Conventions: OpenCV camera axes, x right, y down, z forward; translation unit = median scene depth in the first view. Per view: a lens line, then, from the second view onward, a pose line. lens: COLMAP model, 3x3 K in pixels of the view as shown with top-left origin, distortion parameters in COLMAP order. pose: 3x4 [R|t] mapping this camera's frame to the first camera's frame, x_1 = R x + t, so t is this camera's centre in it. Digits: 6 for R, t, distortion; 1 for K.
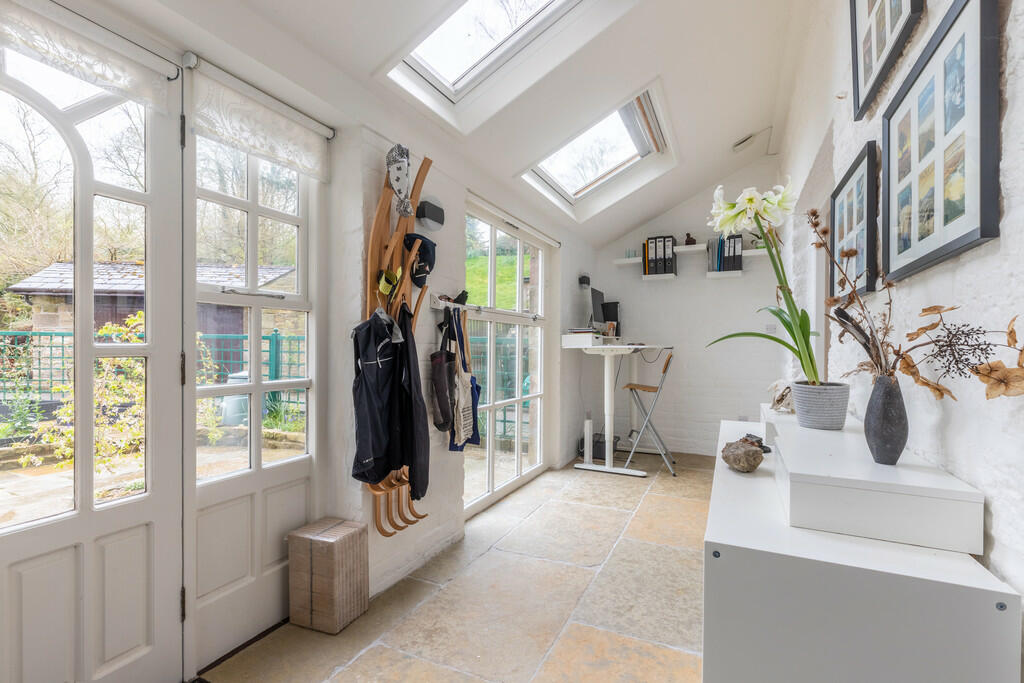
lens RADIAL K [[464.8, 0, 521.0], [0, 464.8, 343.0], [0, 0, 1]] dist [0.001097, 0.000229]
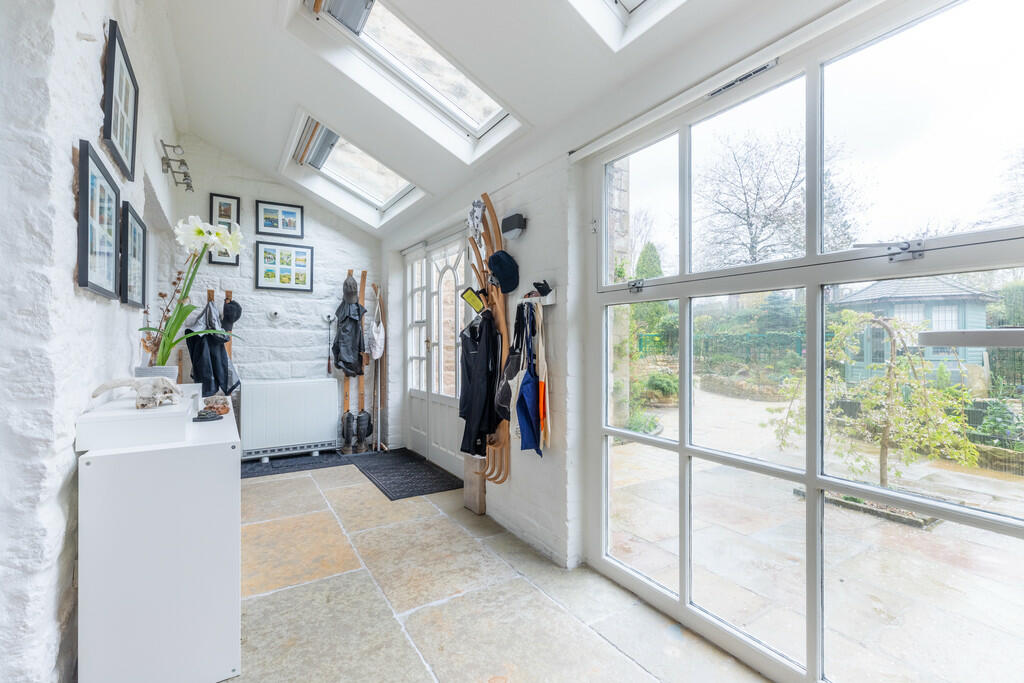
lens RADIAL K [[464.8, 0, 521.0], [0, 464.8, 343.0], [0, 0, 1]] dist [0.001097, 0.000229]
pose [[-0.539841, -0.005331, -0.841750, 0.774271], [-0.000542, 0.999982, -0.005985, 0.013967], [0.841767, -0.002775, -0.539834, 1.699375]]
